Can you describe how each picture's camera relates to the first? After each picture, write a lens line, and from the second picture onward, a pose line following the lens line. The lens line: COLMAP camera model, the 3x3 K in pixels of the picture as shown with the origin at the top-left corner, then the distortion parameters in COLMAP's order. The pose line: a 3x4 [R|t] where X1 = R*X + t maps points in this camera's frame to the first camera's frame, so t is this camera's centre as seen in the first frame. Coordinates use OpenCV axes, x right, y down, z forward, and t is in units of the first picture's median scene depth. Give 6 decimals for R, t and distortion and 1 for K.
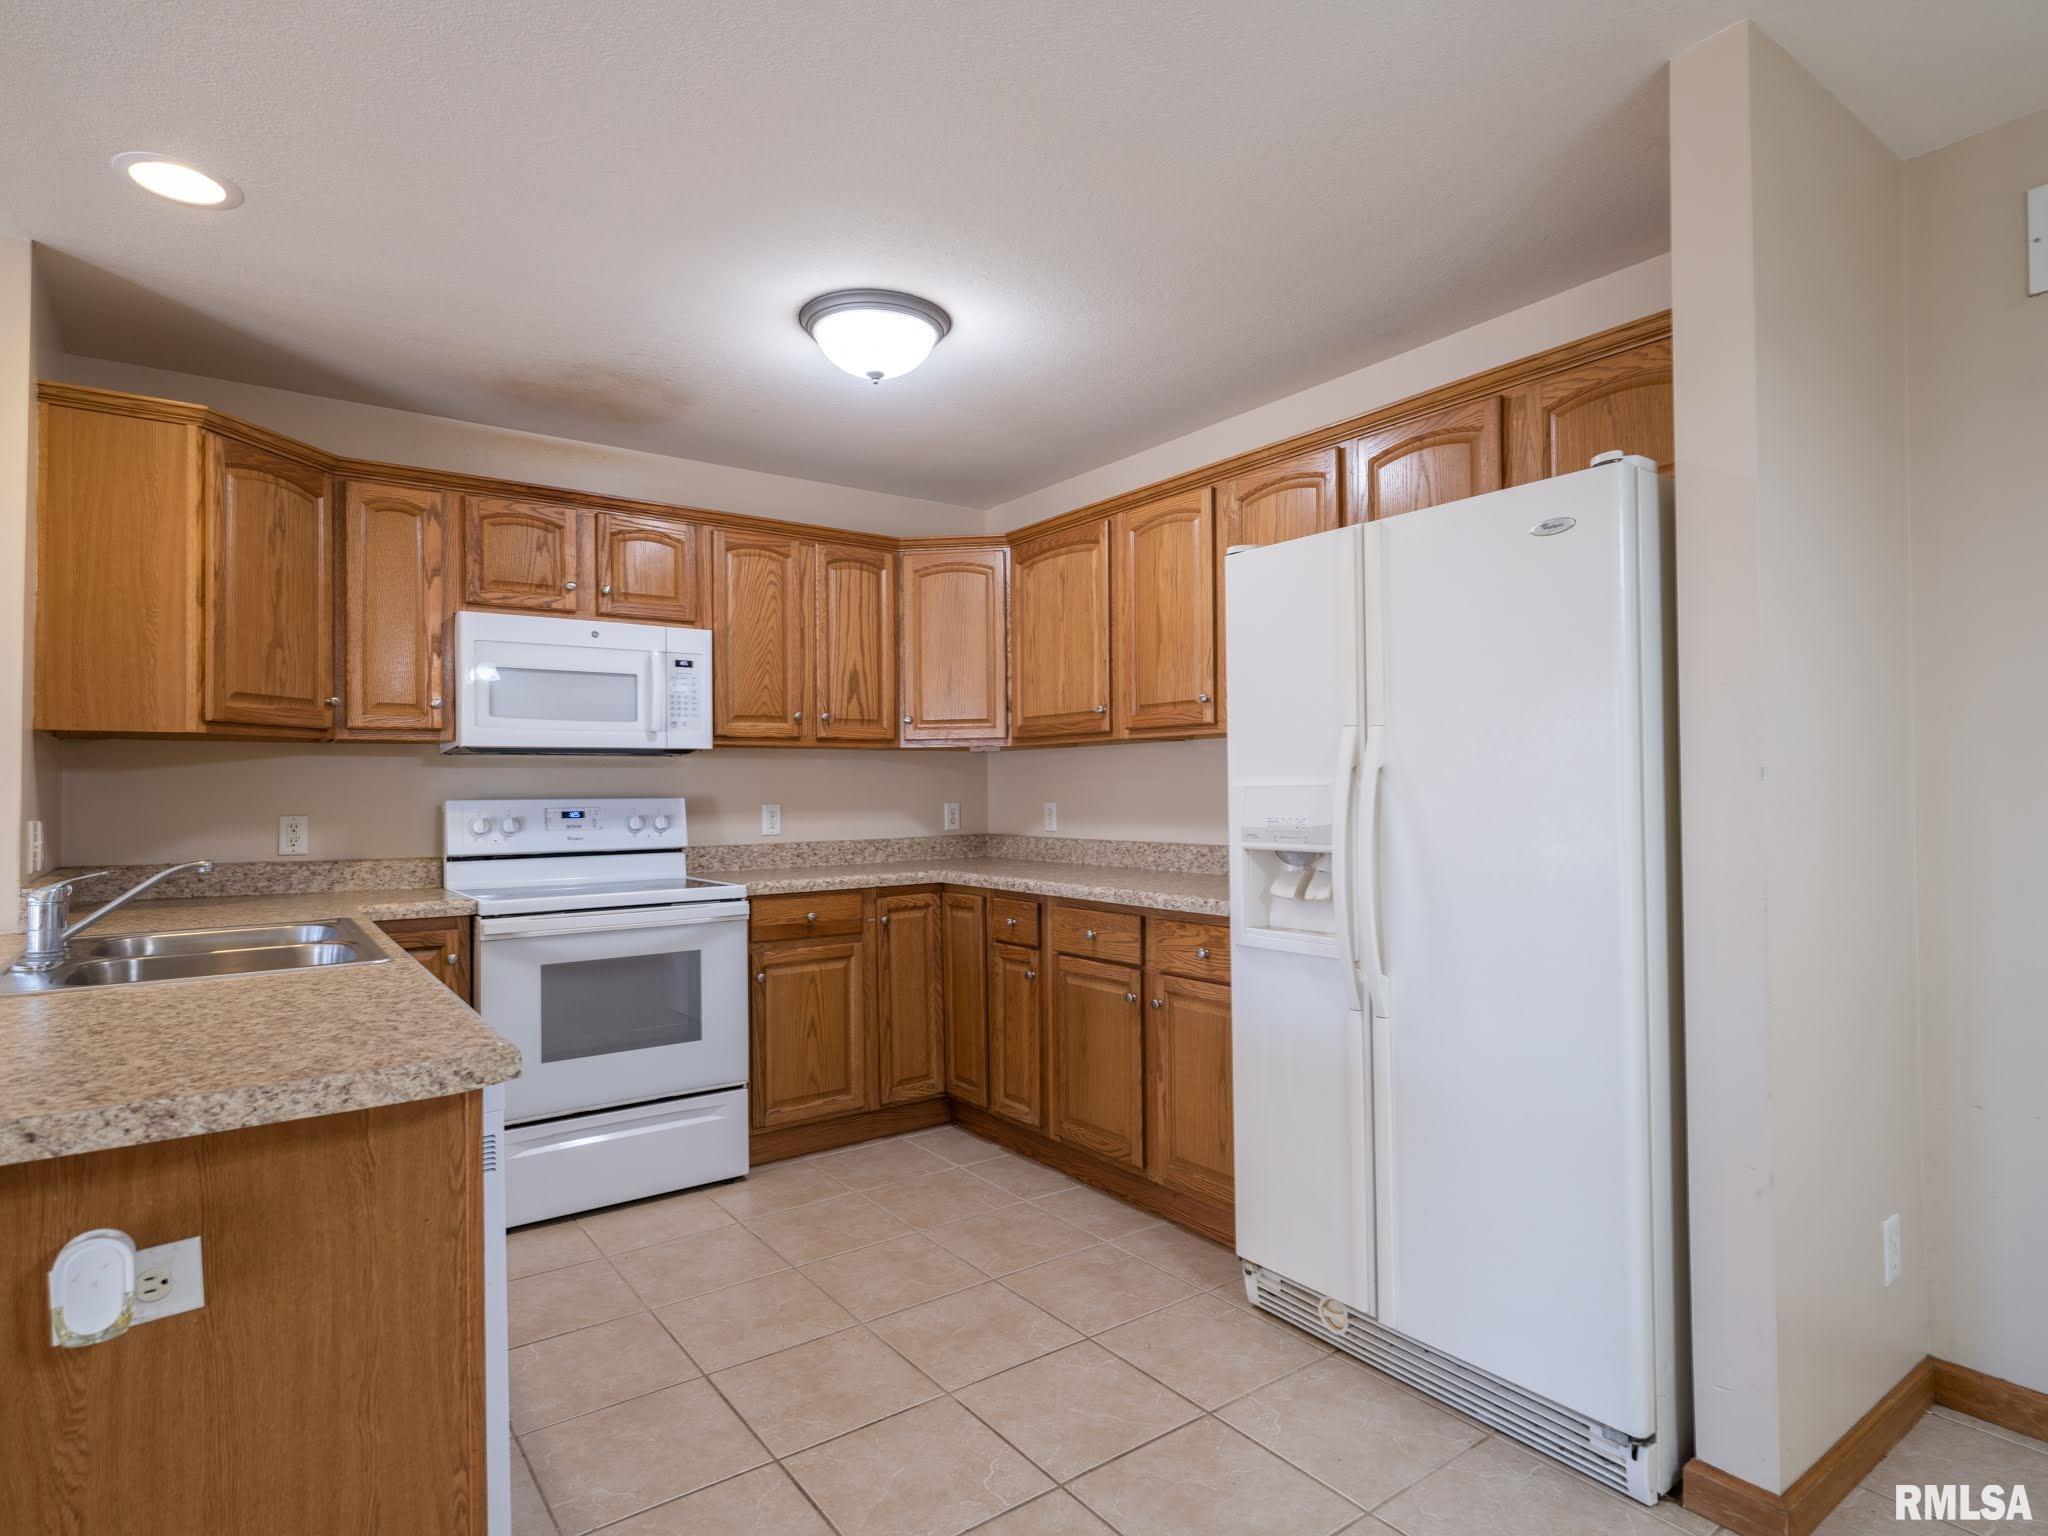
lens RADIAL K [[1091.4, 0, 1024.0], [0, 1091.4, 768.0], [0, 0, 1]] dist [0.001387, -0.000785]
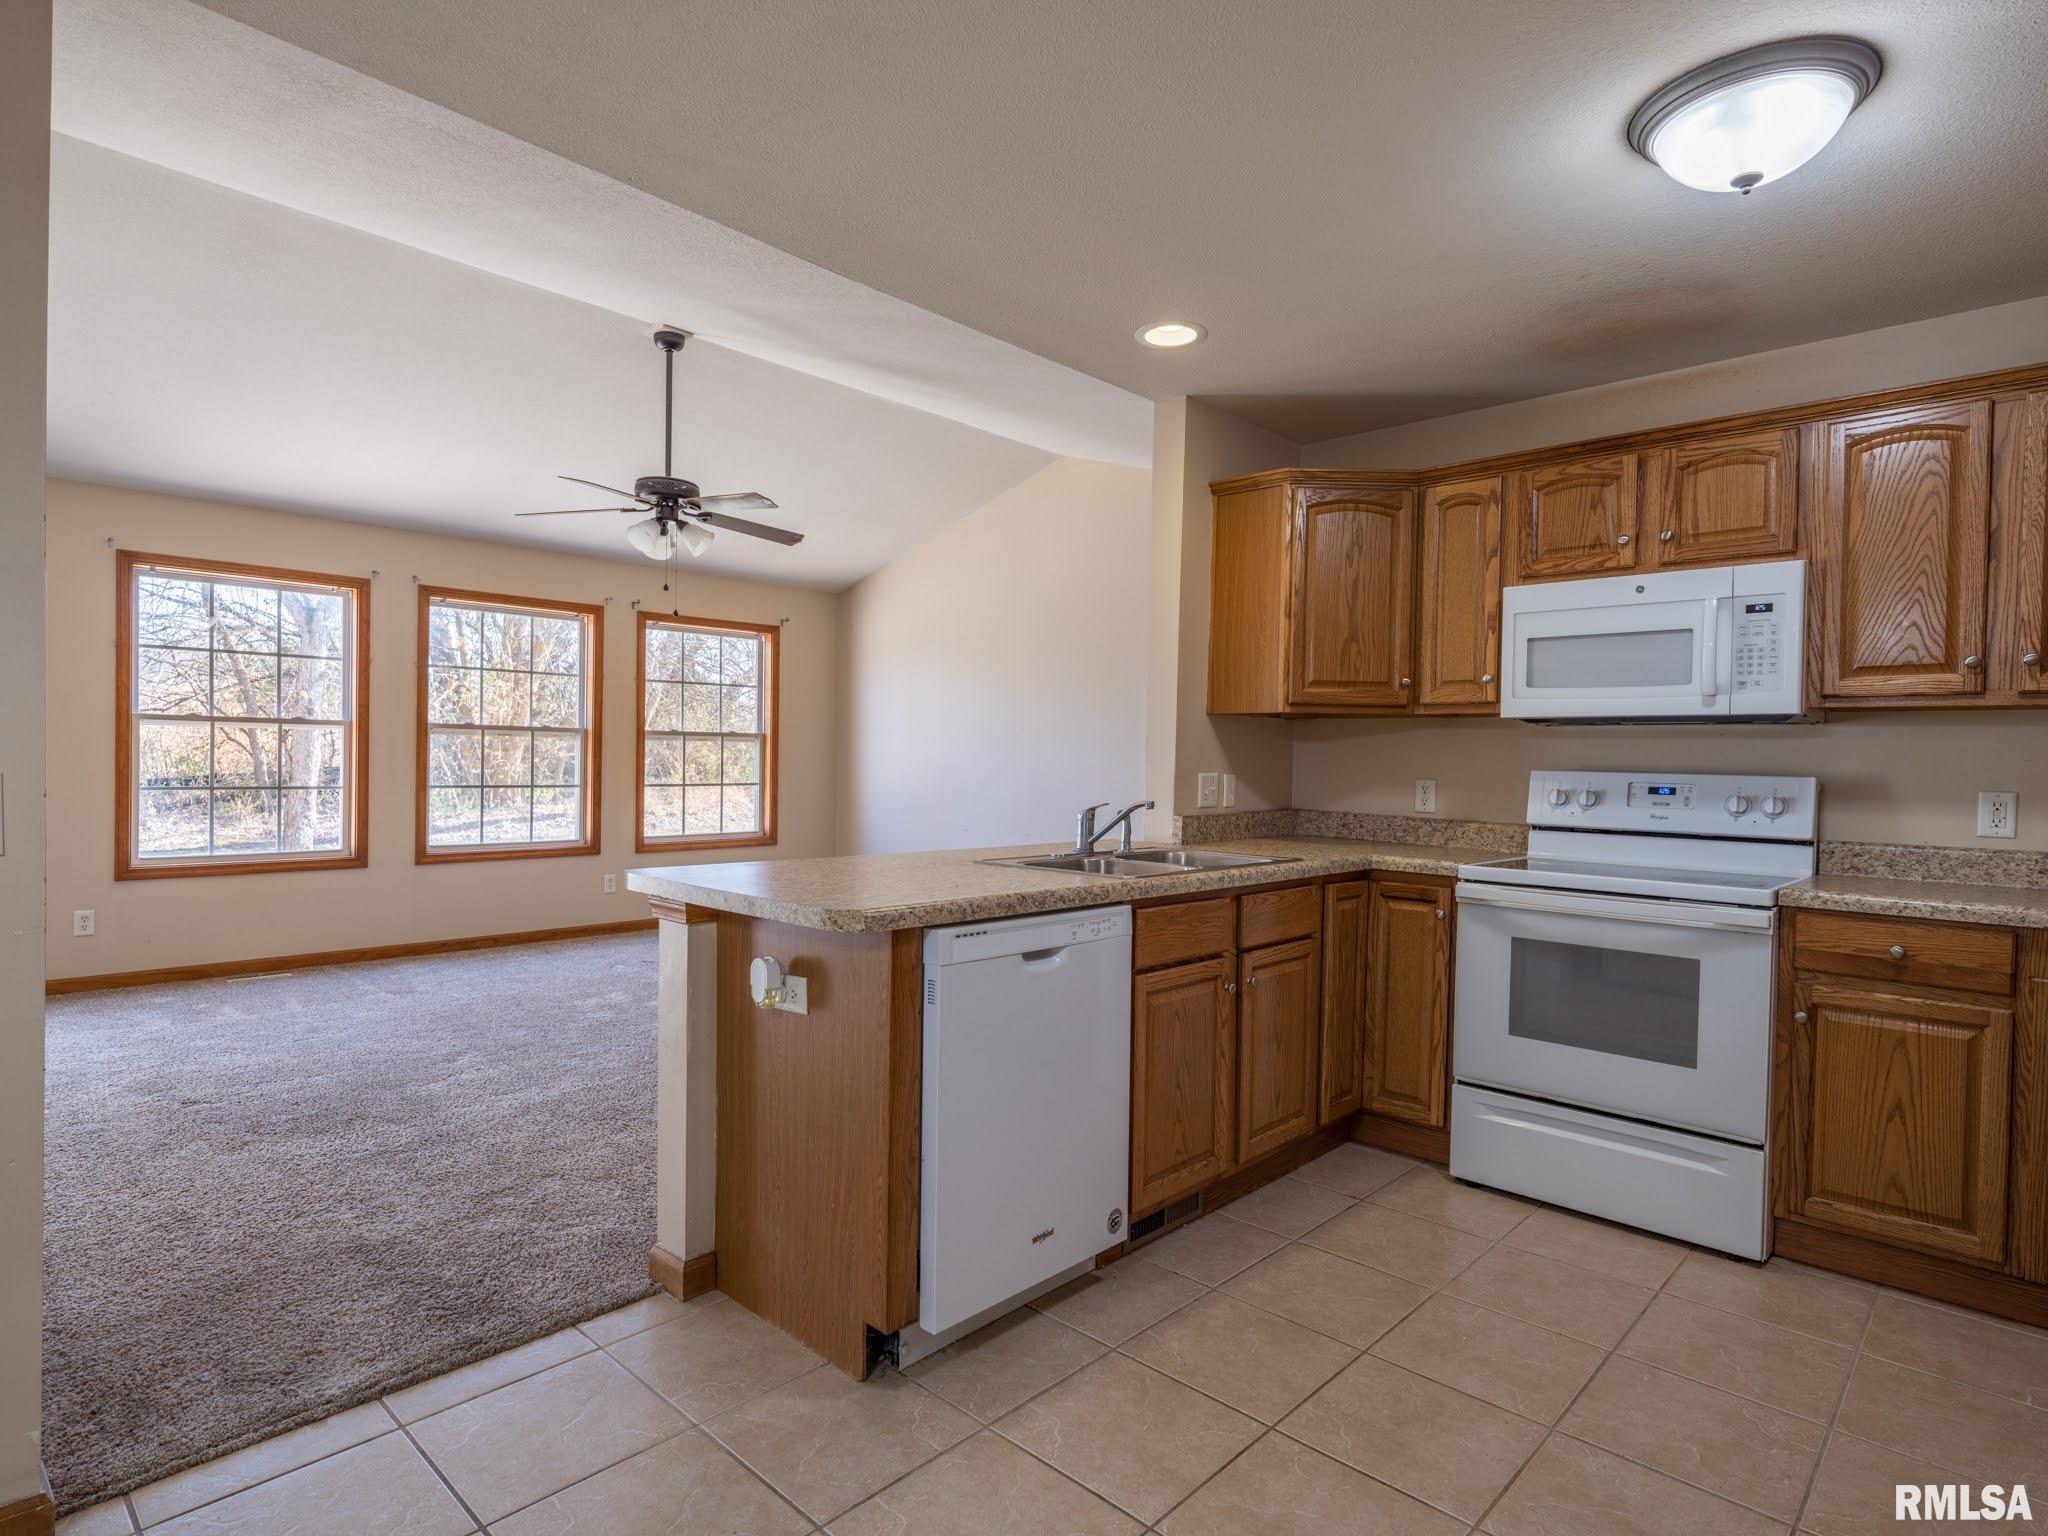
lens RADIAL K [[1091.4, 0, 1024.0], [0, 1091.4, 768.0], [0, 0, 1]] dist [0.001387, -0.000785]
pose [[0.187265, 0.023210, -0.982035, 0.408685], [-0.002056, 0.999728, 0.023237, 0.004488], [0.982307, -0.002332, 0.187262, 0.346103]]
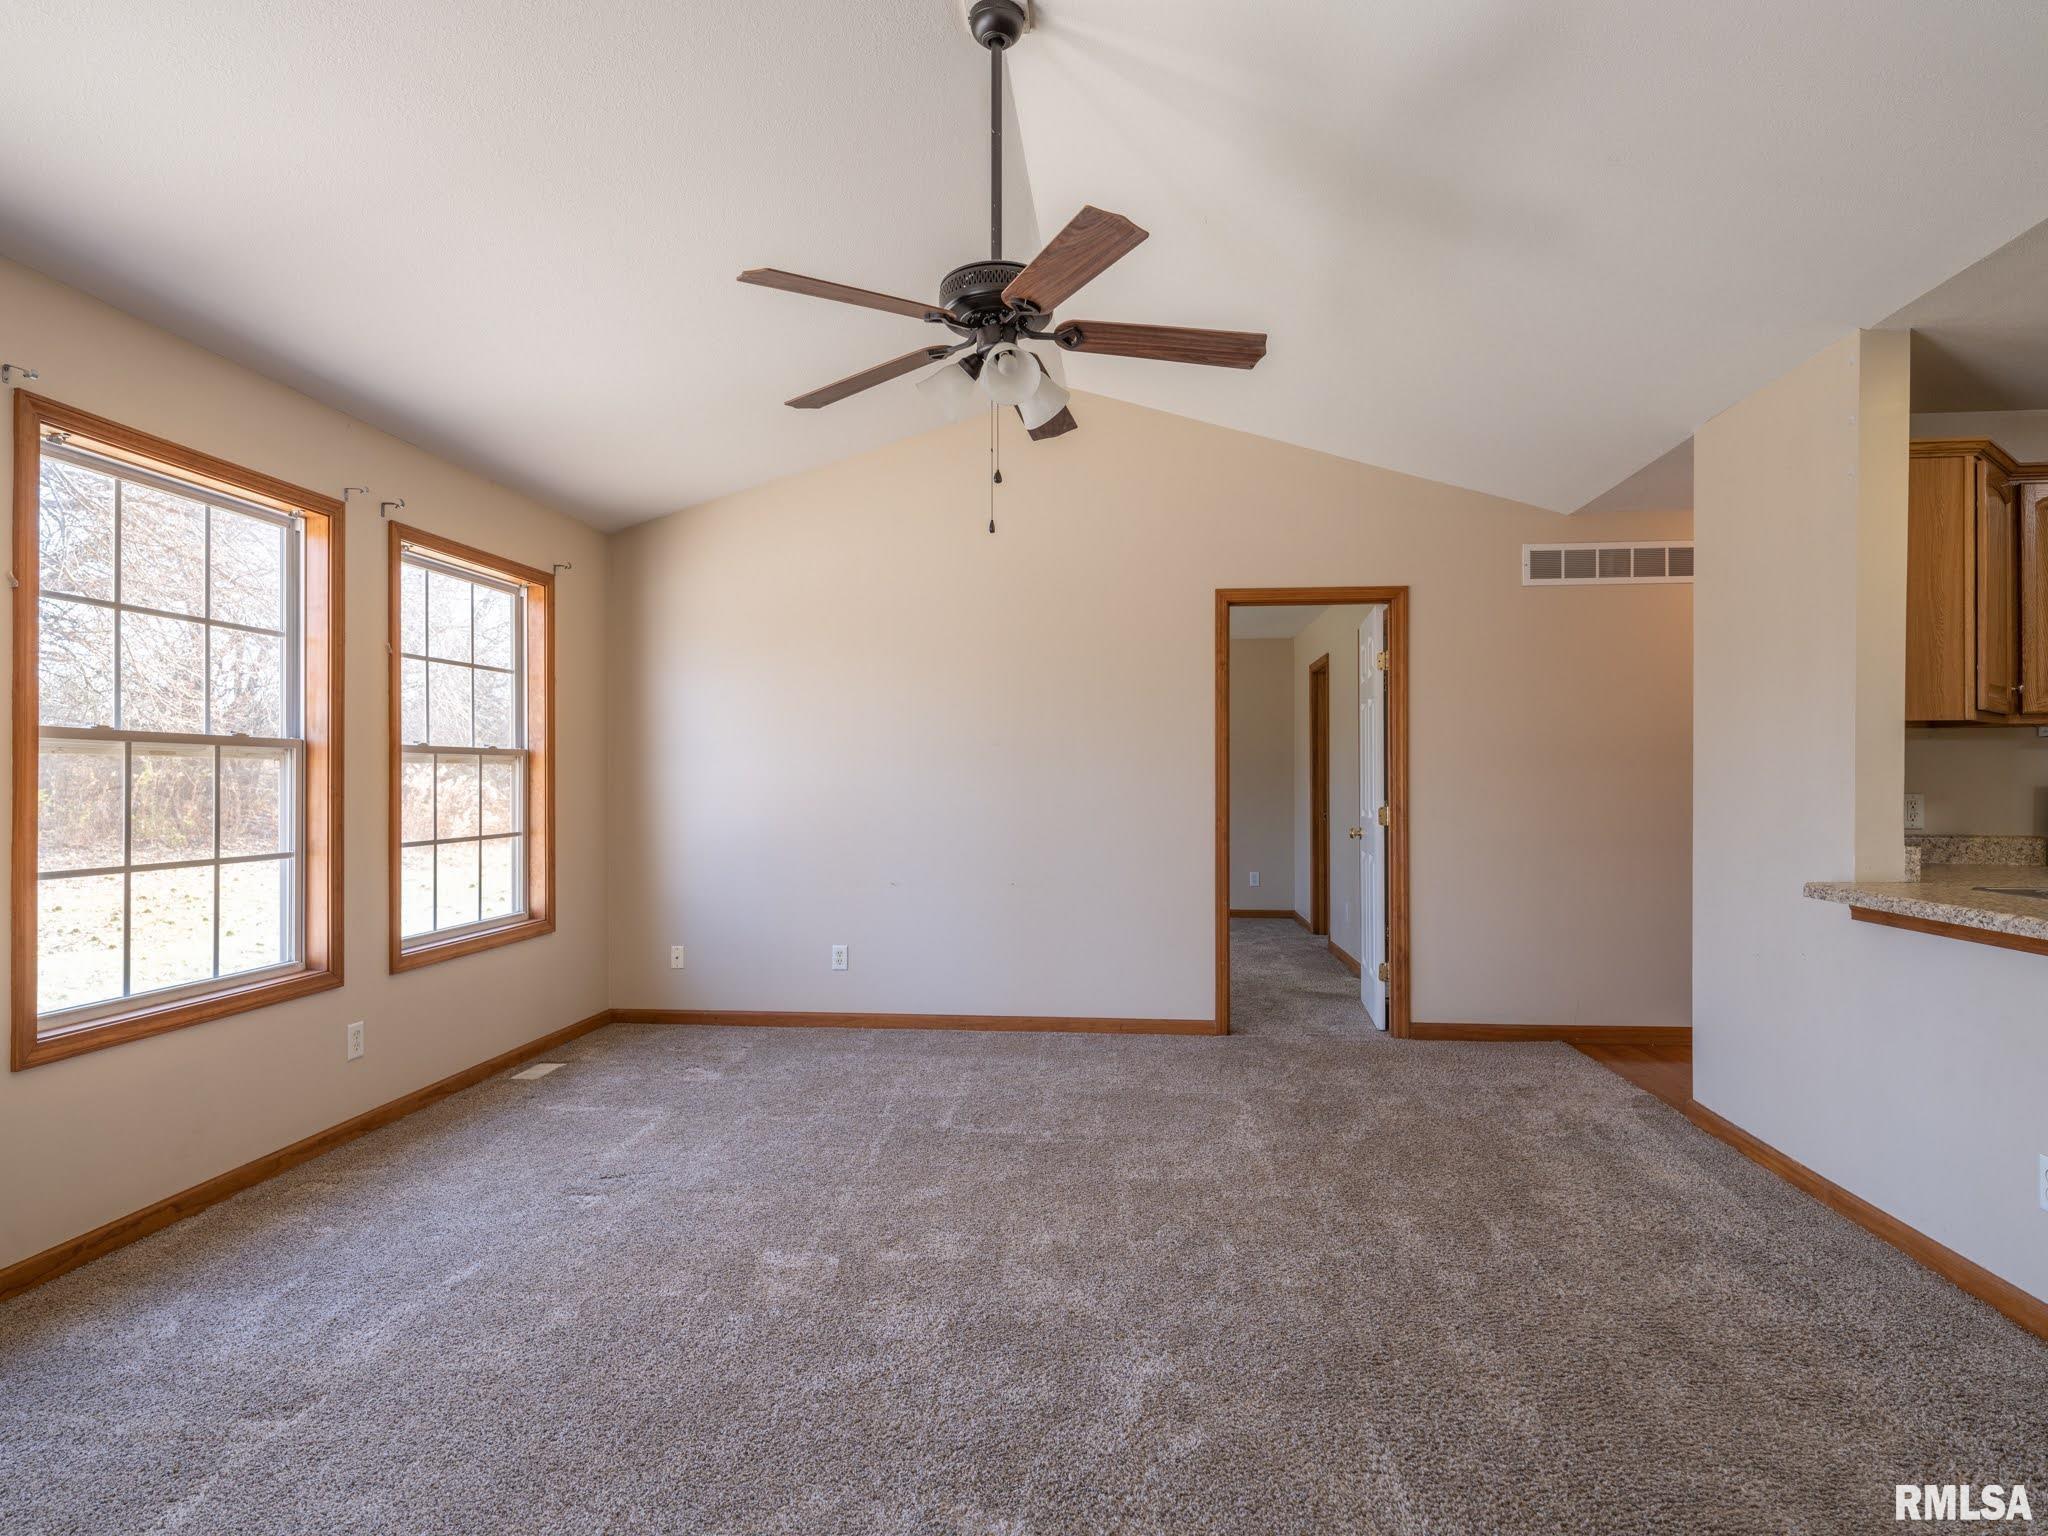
lens RADIAL K [[1120.3, 0, 1030.0], [0, 1120.3, 772.5], [0, 0, 1]] dist [0.003329, -0.001917]
pose [[0.749396, 0.003865, -0.662111, -0.578974], [0.006603, 0.999890, 0.013309, 0.000790], [0.662089, -0.014346, 0.749288, -0.450864]]
